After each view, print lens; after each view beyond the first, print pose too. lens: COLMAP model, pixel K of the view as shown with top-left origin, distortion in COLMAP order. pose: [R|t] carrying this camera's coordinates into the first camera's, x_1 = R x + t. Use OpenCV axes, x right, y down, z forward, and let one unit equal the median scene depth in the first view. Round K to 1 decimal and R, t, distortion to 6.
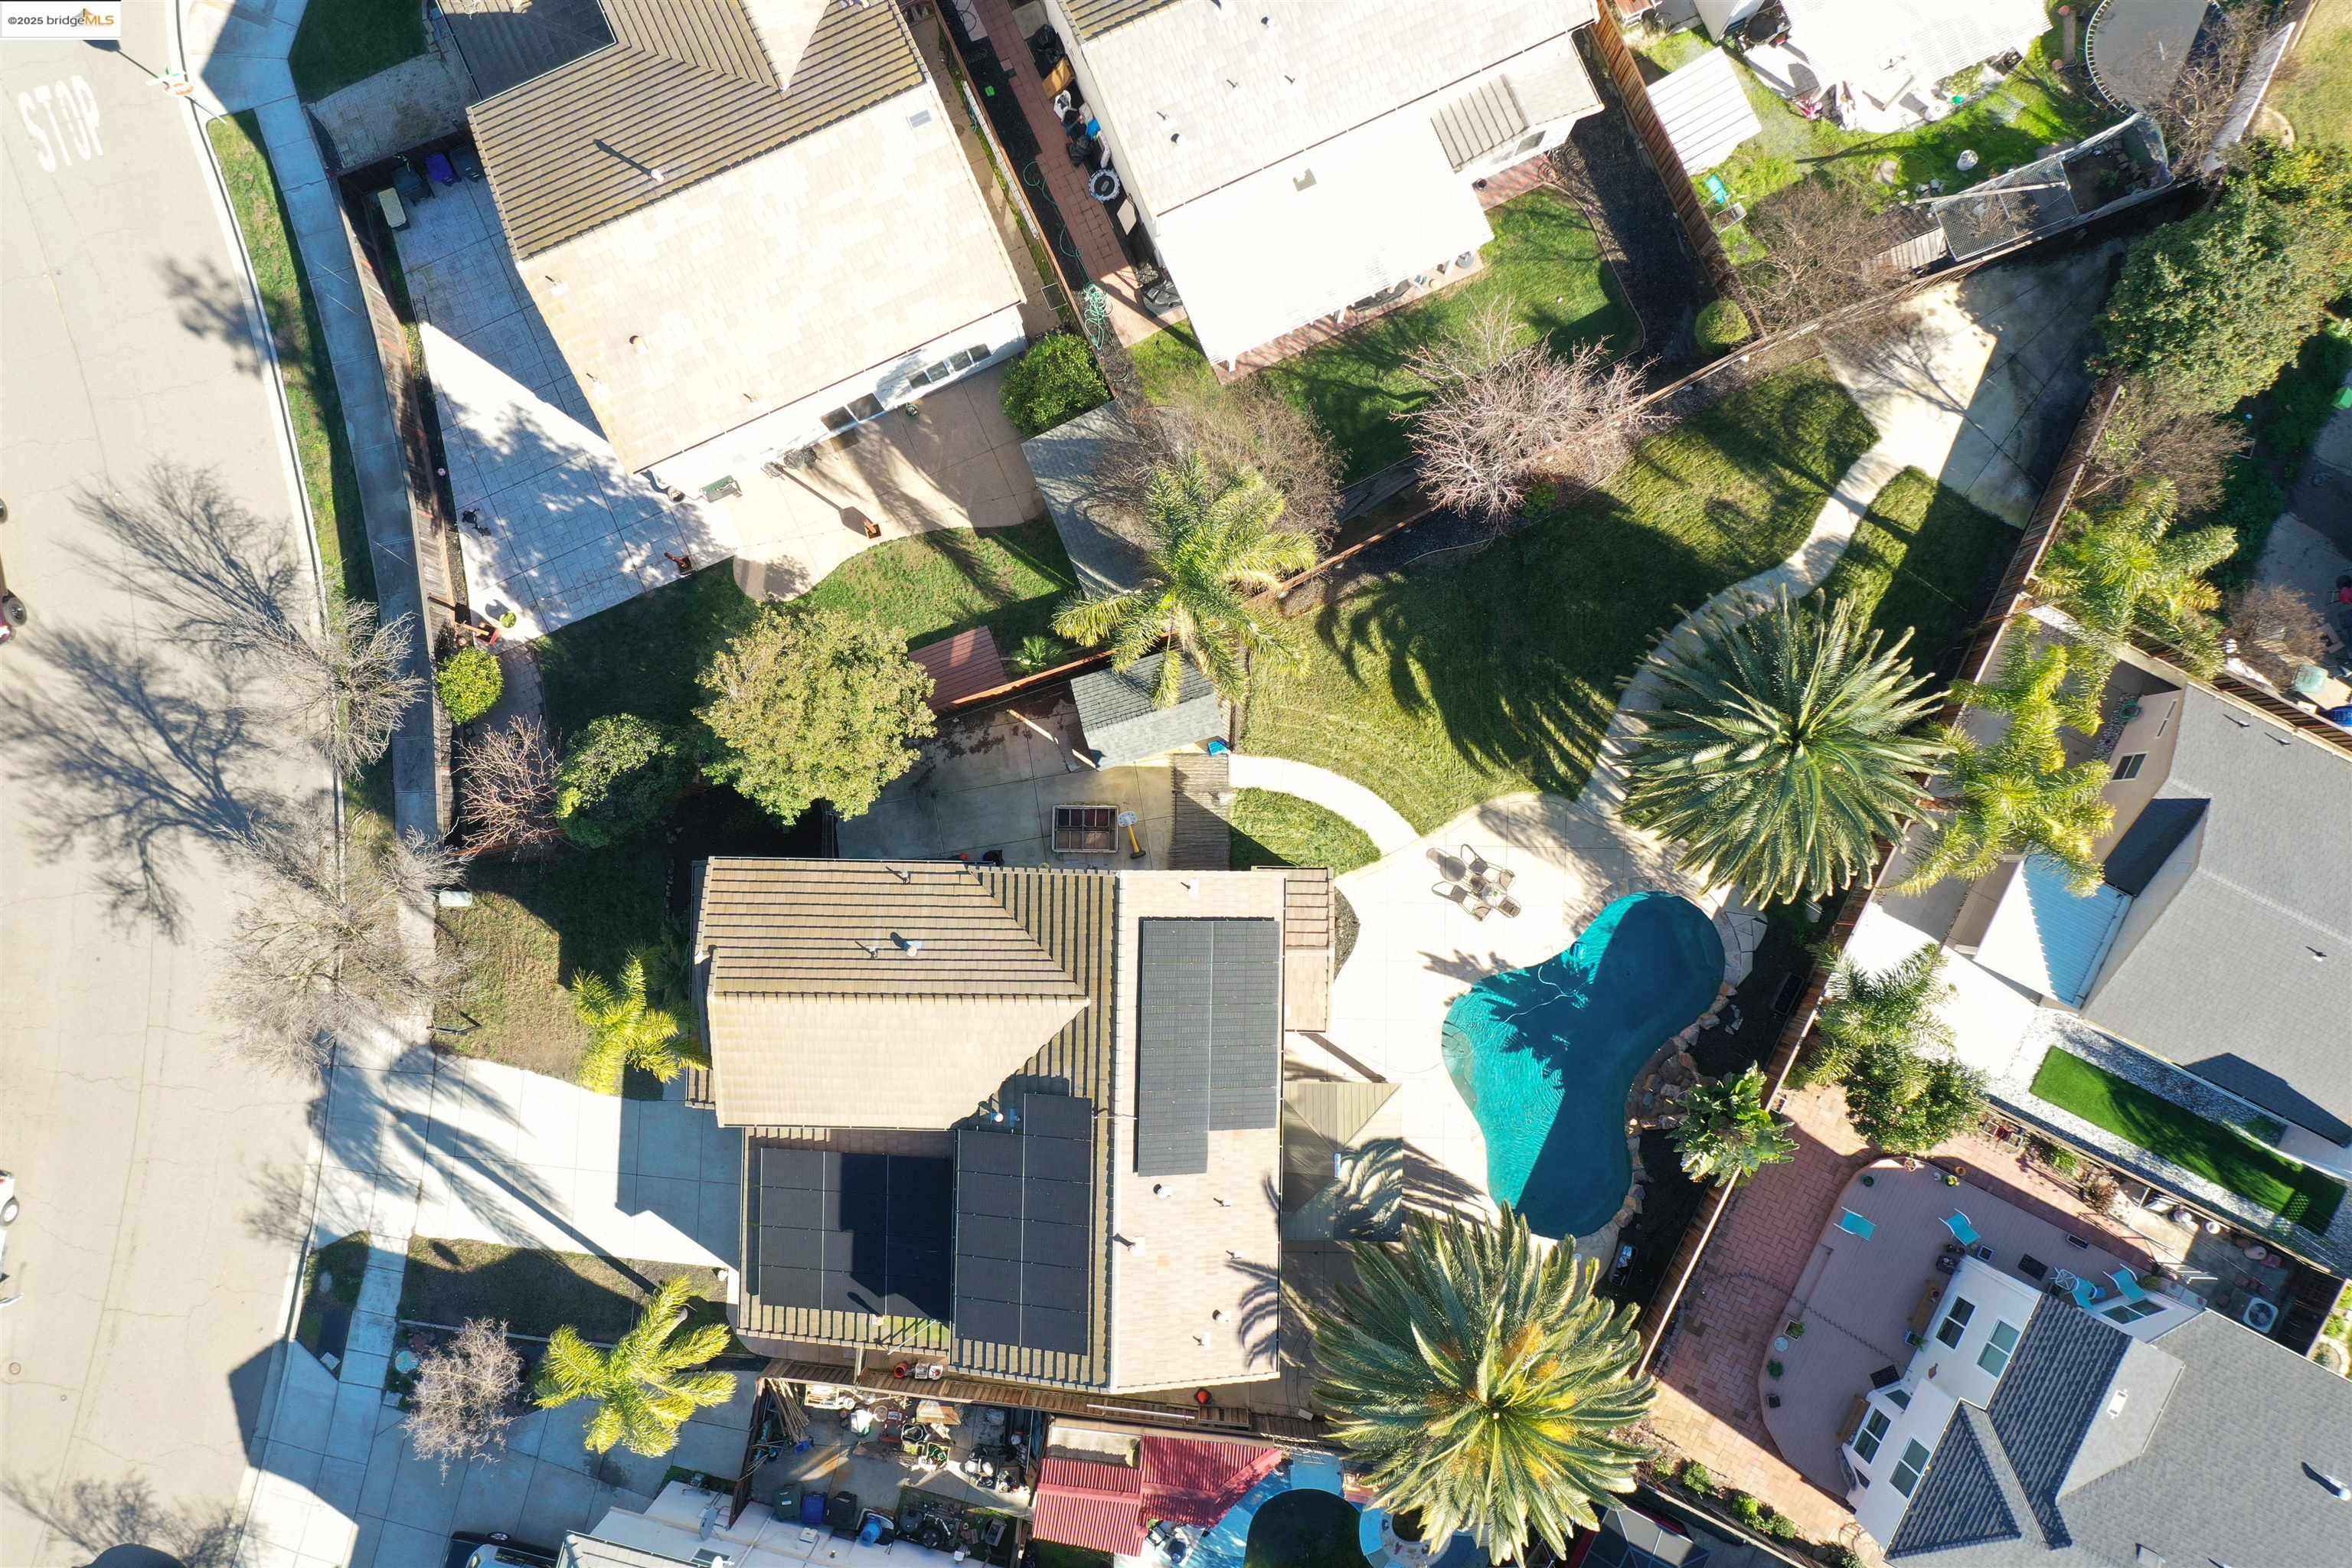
lens RADIAL K [[1855.4, 0, 1186.3], [0, 1855.4, 782.6], [0, 0, 1]] dist [0.013960, 0.000183]
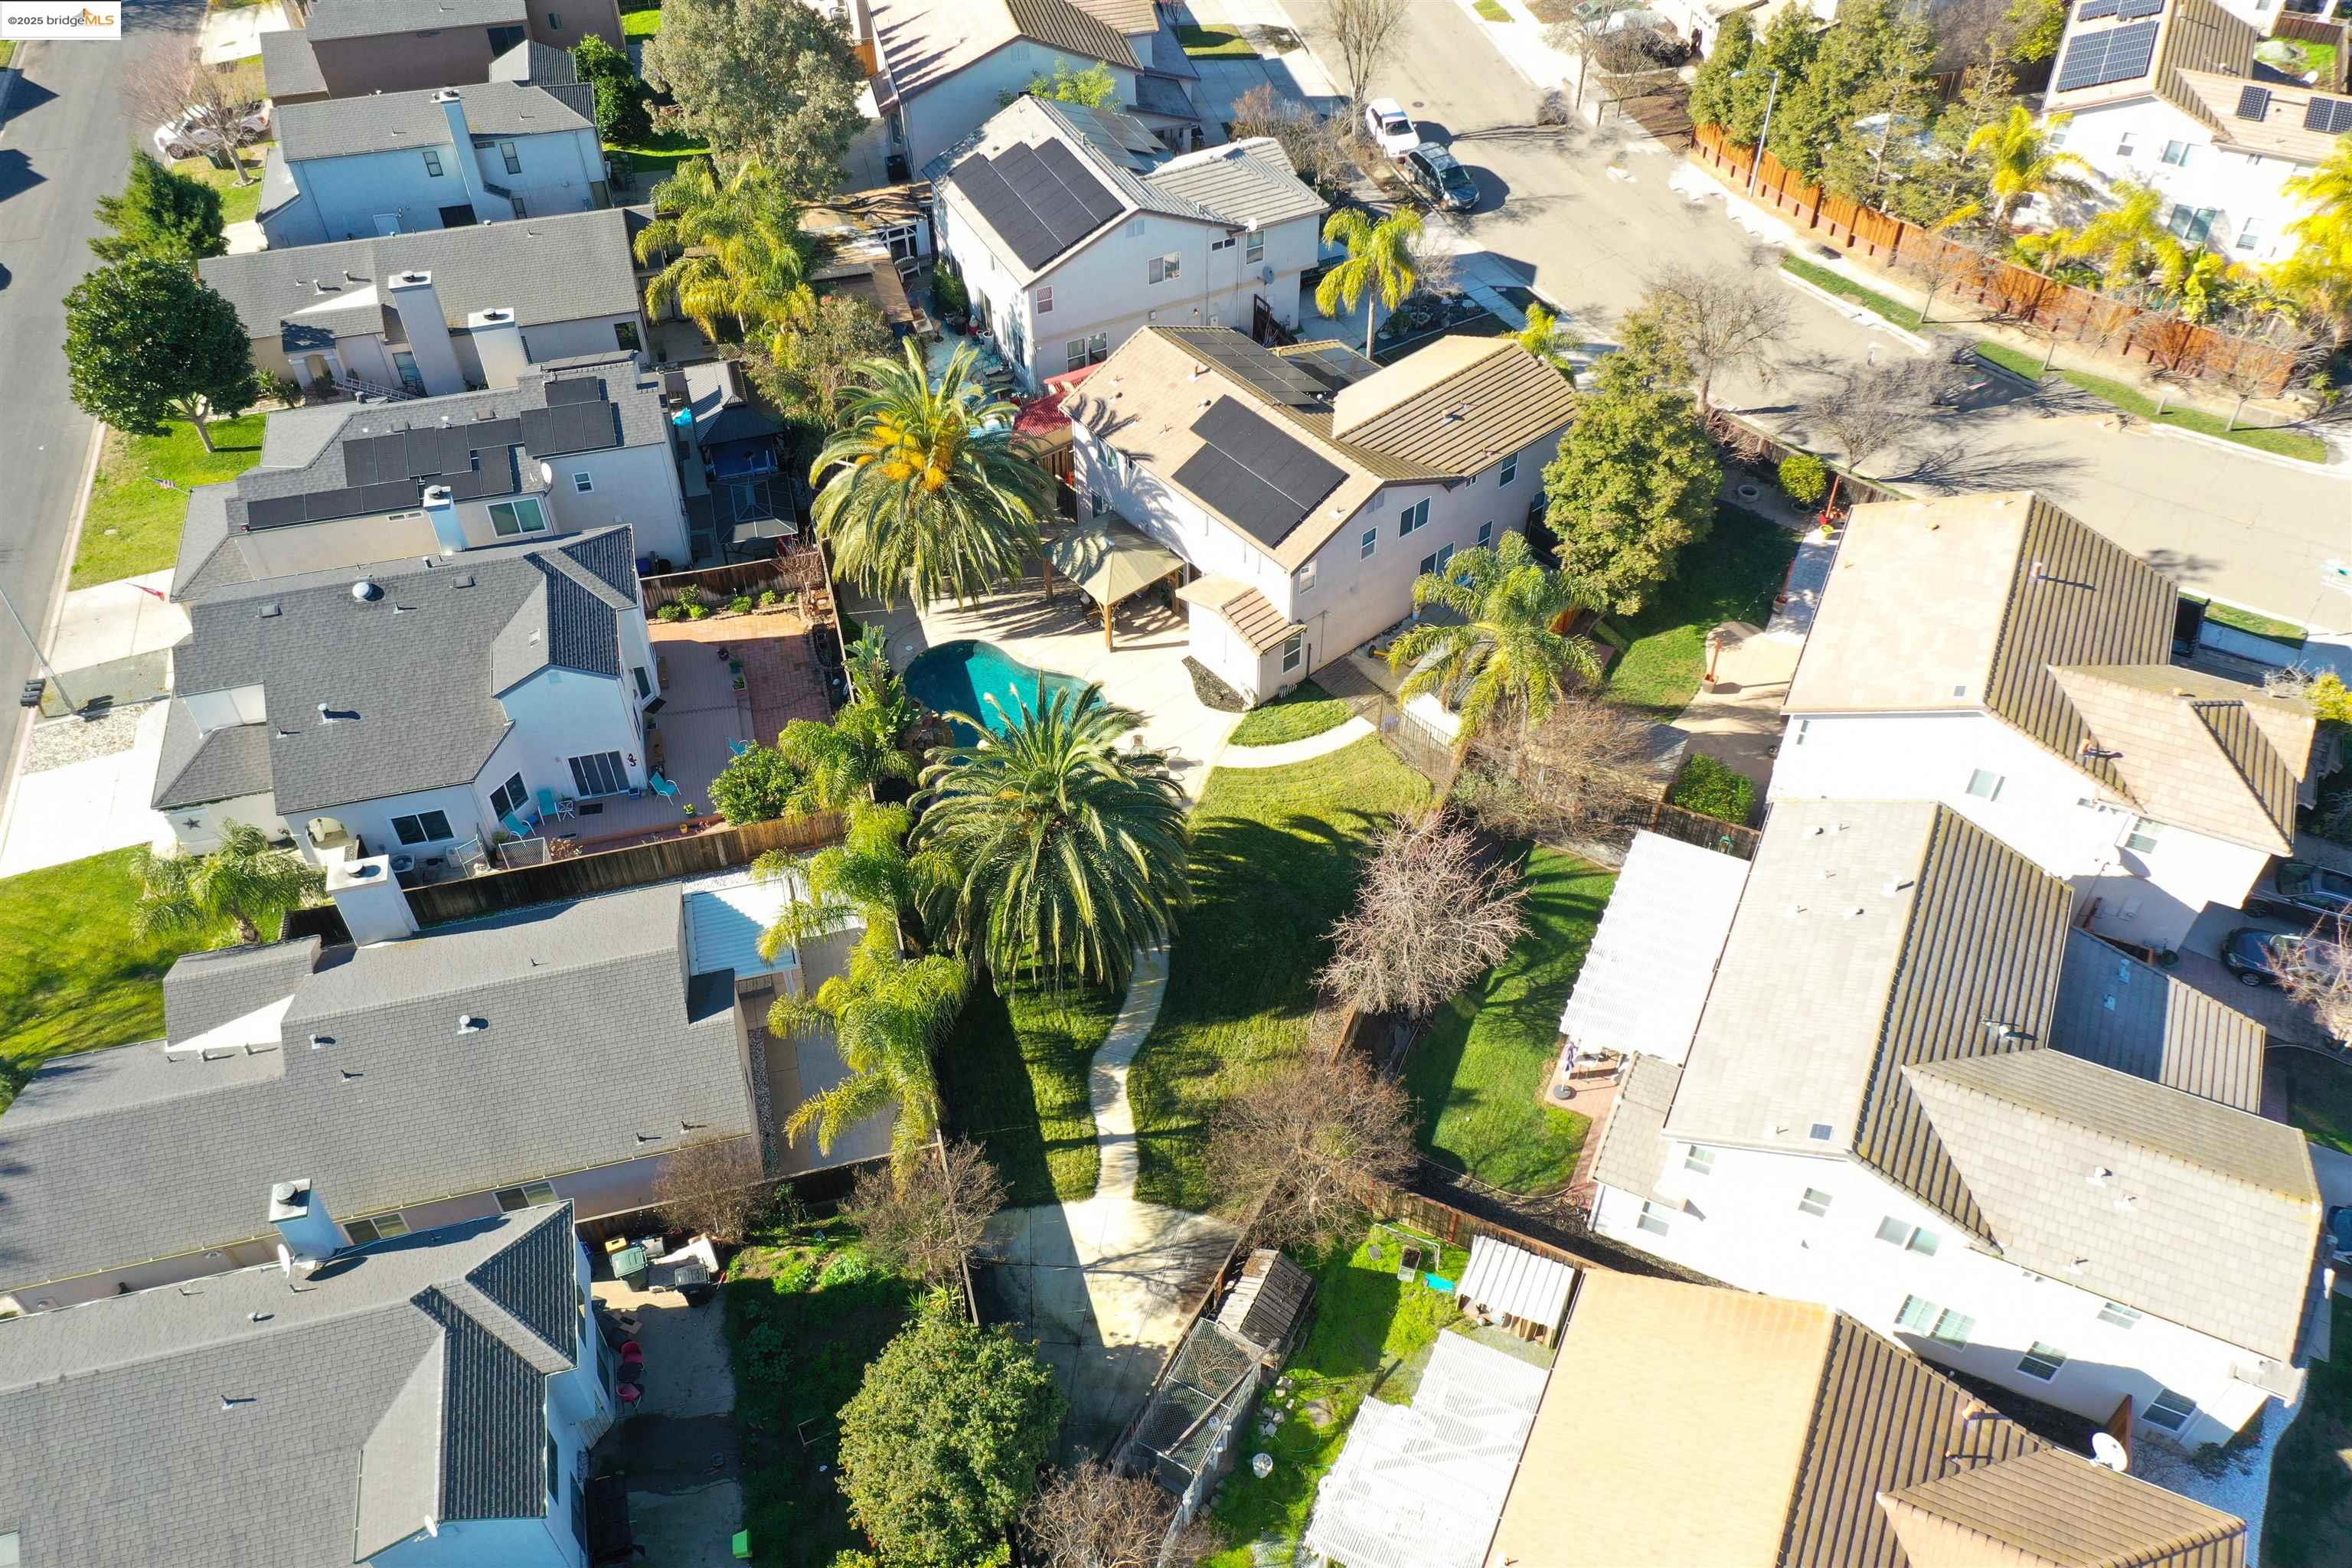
lens RADIAL K [[1855.4, 0, 1186.3], [0, 1855.4, 782.6], [0, 0, 1]] dist [0.013960, 0.000183]
pose [[-0.754627, 0.474570, -0.453124, 0.687121], [-0.655178, -0.507334, 0.559780, -0.632595], [0.035769, 0.719302, 0.693776, 0.177804]]
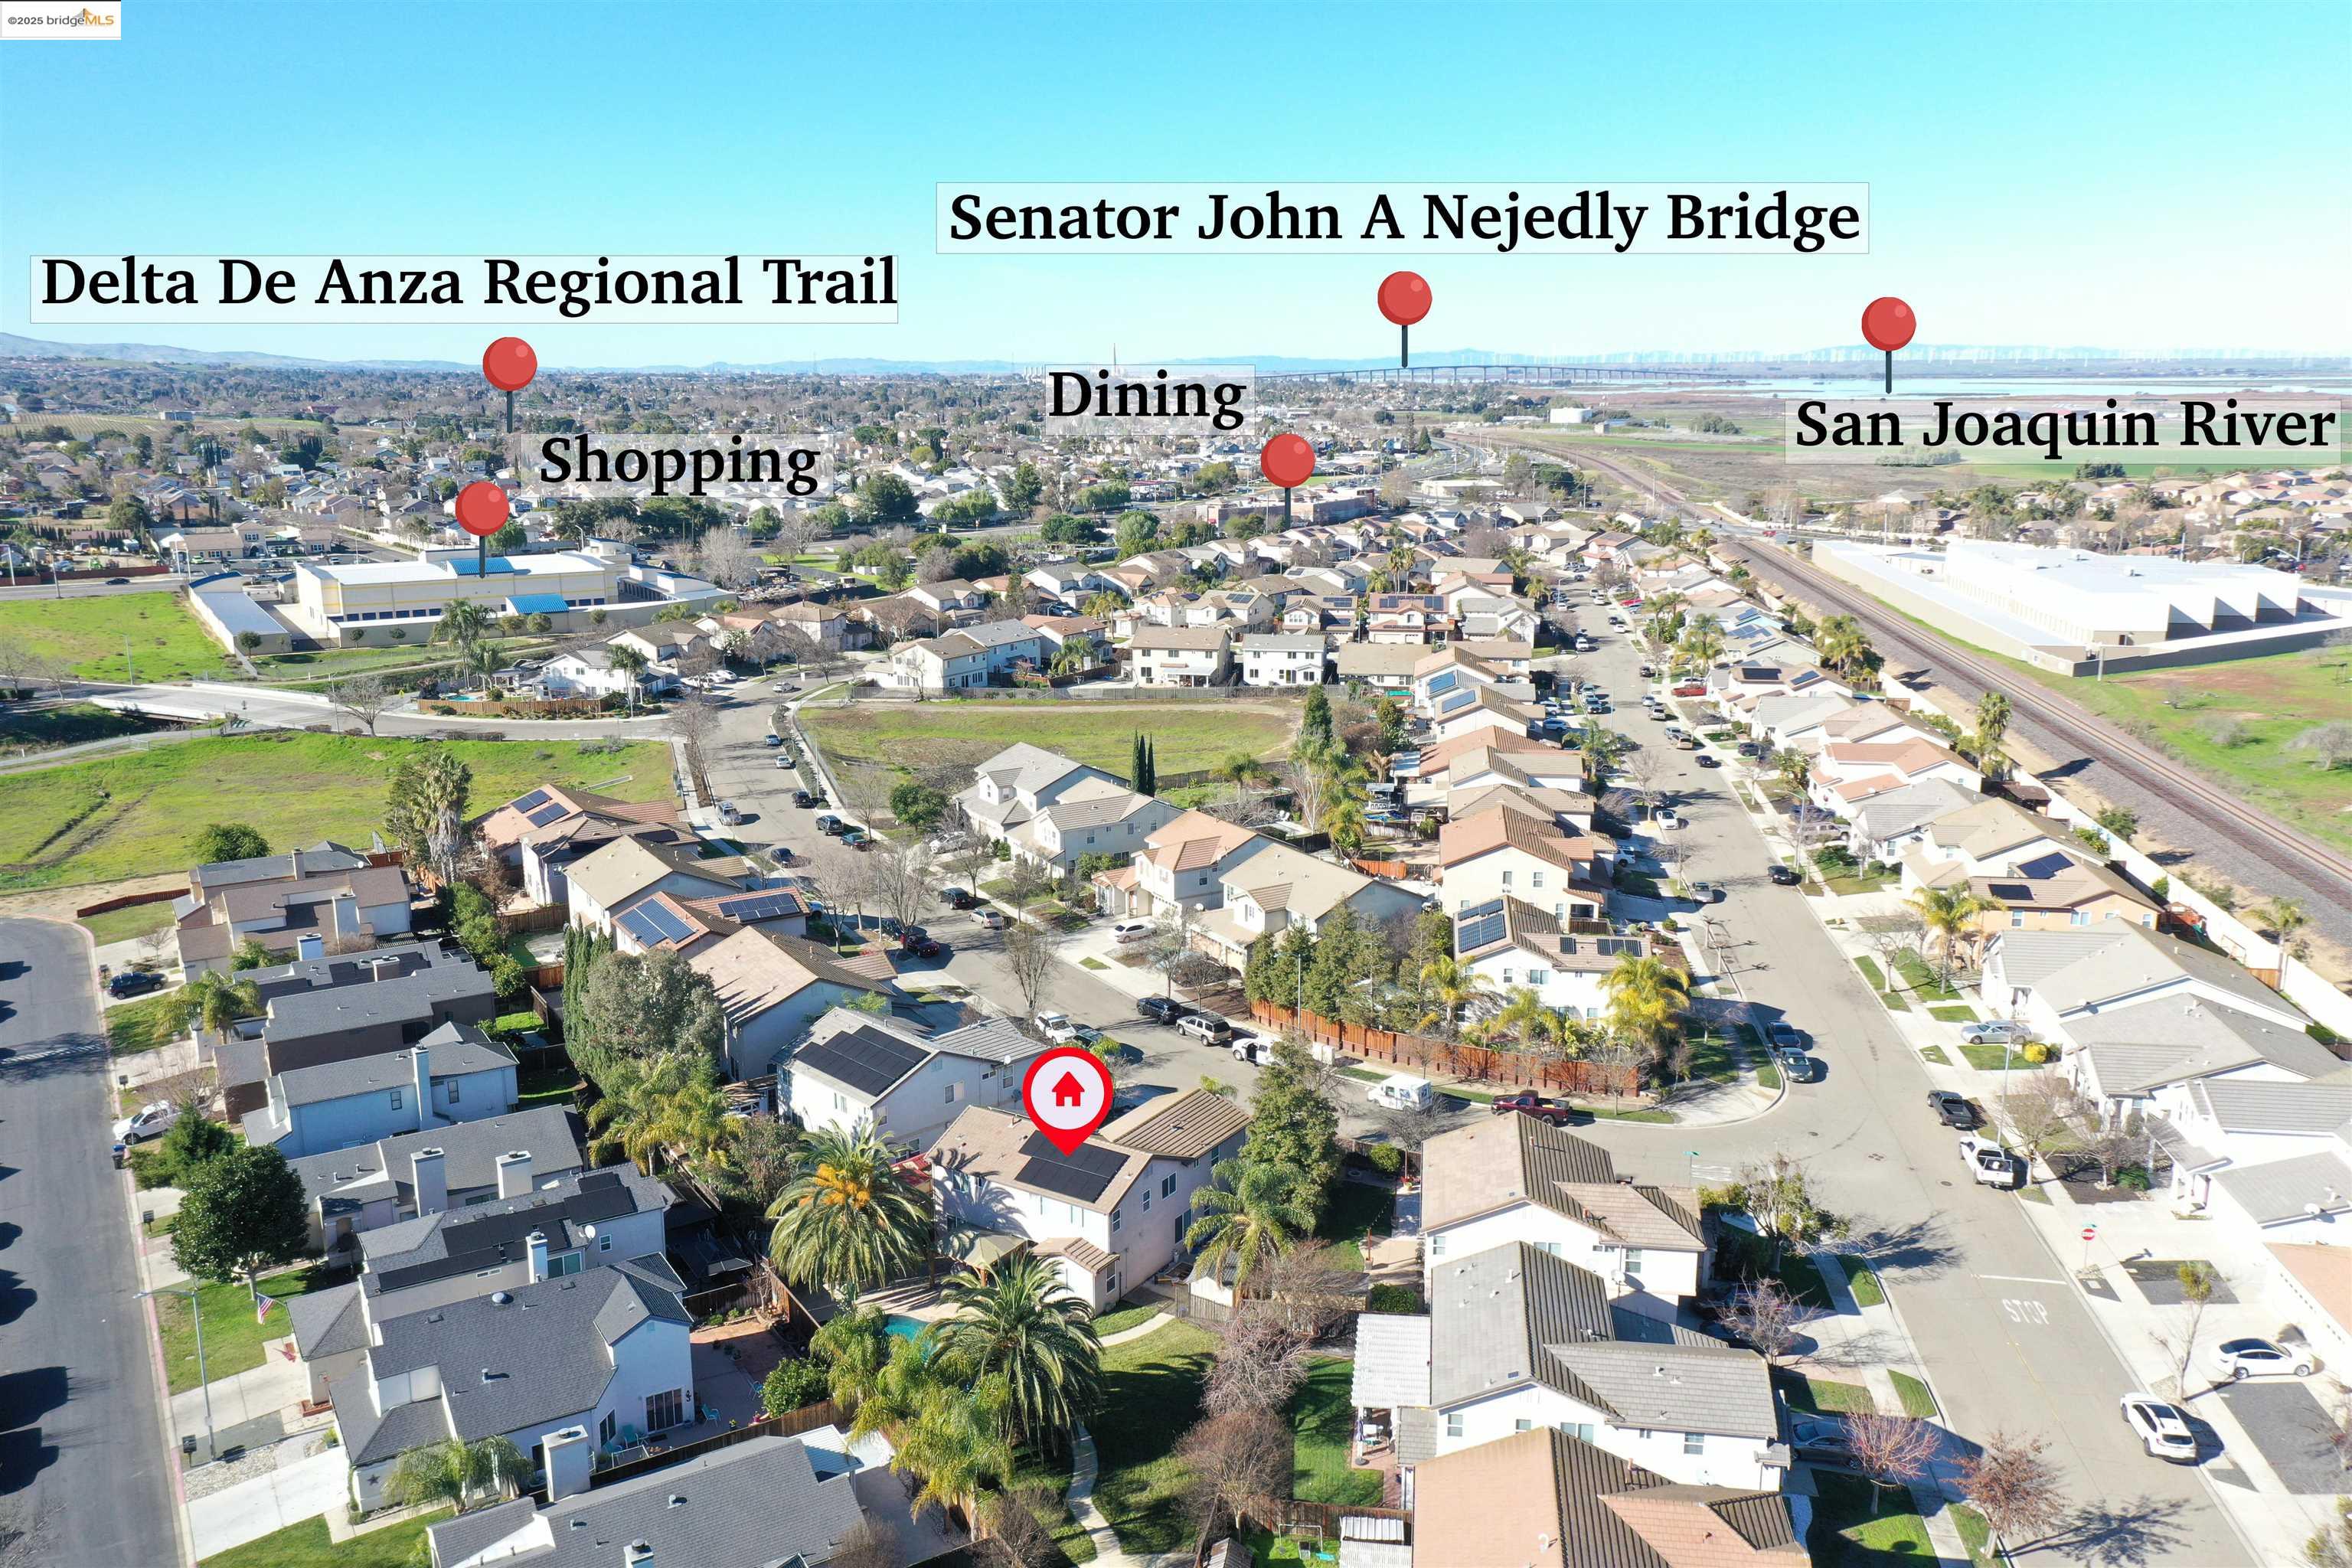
lens RADIAL K [[1855.4, 0, 1186.3], [0, 1855.4, 782.6], [0, 0, 1]] dist [0.013960, 0.000183]
pose [[-0.527325, 0.193647, -0.827302, 1.448844], [-0.848810, -0.076417, 0.523147, -0.953004], [0.038086, 0.978091, 0.204666, 0.101792]]
